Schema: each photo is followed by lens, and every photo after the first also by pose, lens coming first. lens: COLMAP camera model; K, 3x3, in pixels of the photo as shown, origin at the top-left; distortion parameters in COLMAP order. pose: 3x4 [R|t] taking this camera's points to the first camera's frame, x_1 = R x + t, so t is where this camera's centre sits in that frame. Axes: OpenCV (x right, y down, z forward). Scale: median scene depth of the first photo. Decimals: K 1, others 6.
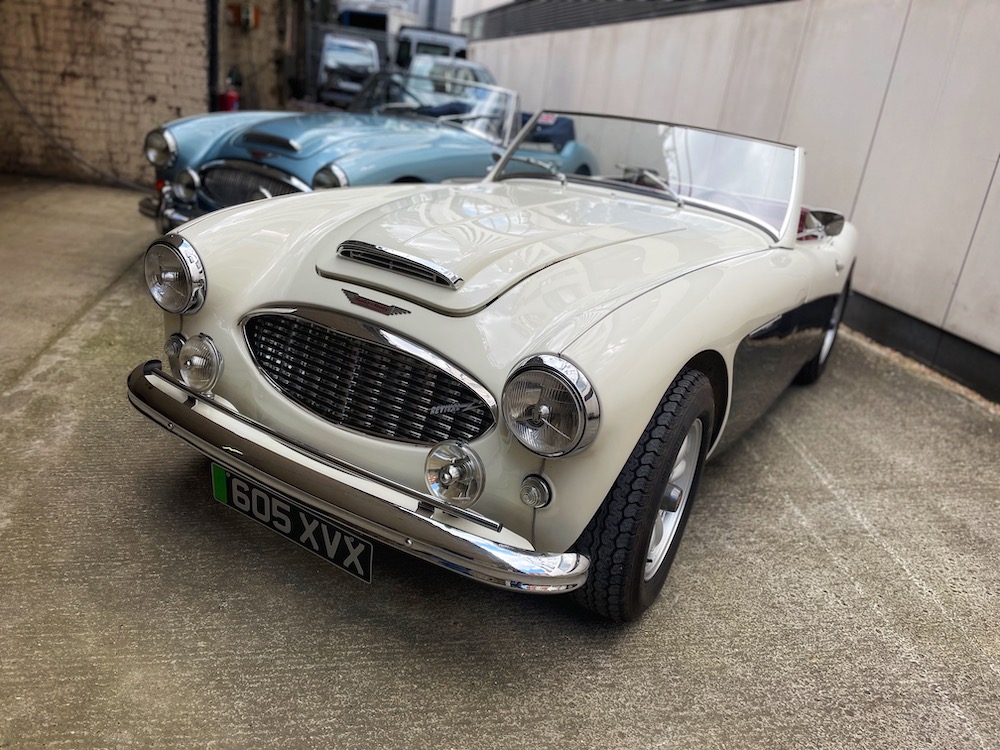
lens RADIAL K [[756.6, 0, 498.8], [0, 756.6, 376.1], [0, 0, 1]] dist [-0.002455, -0.007771]
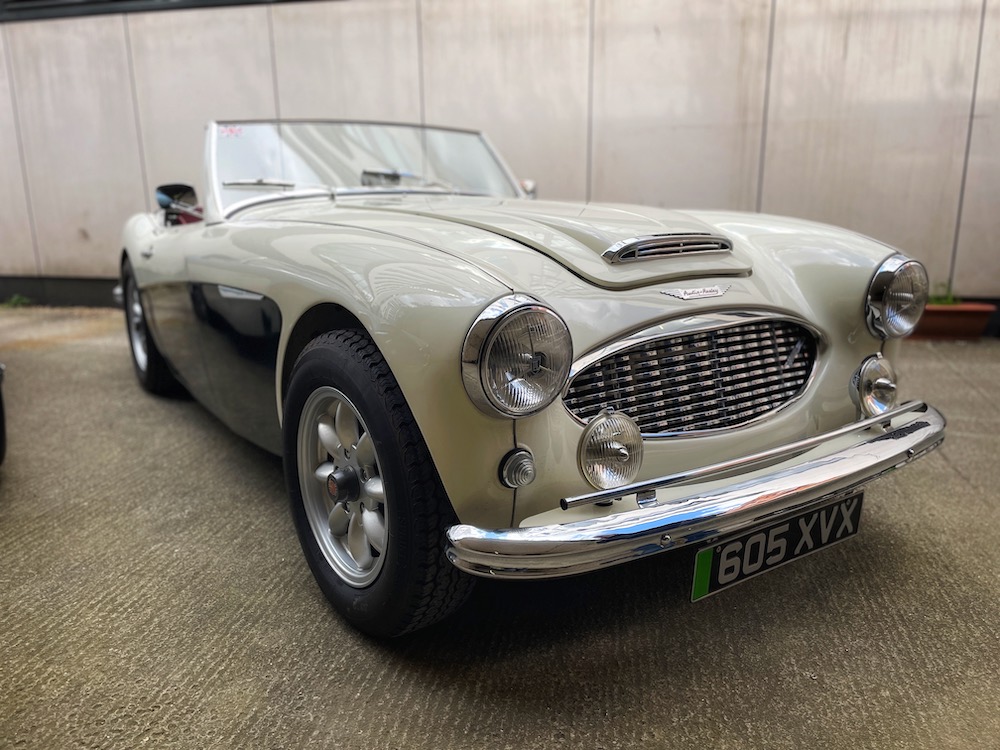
lens RADIAL K [[756.6, 0, 499.0], [0, 756.6, 373.2], [0, 0, 1]] dist [-0.002455, -0.007771]
pose [[0.424507, -0.366753, 0.827820, -1.186380], [0.379350, 0.902216, 0.205182, -0.341312], [-0.822124, 0.226933, 0.522125, 0.825517]]
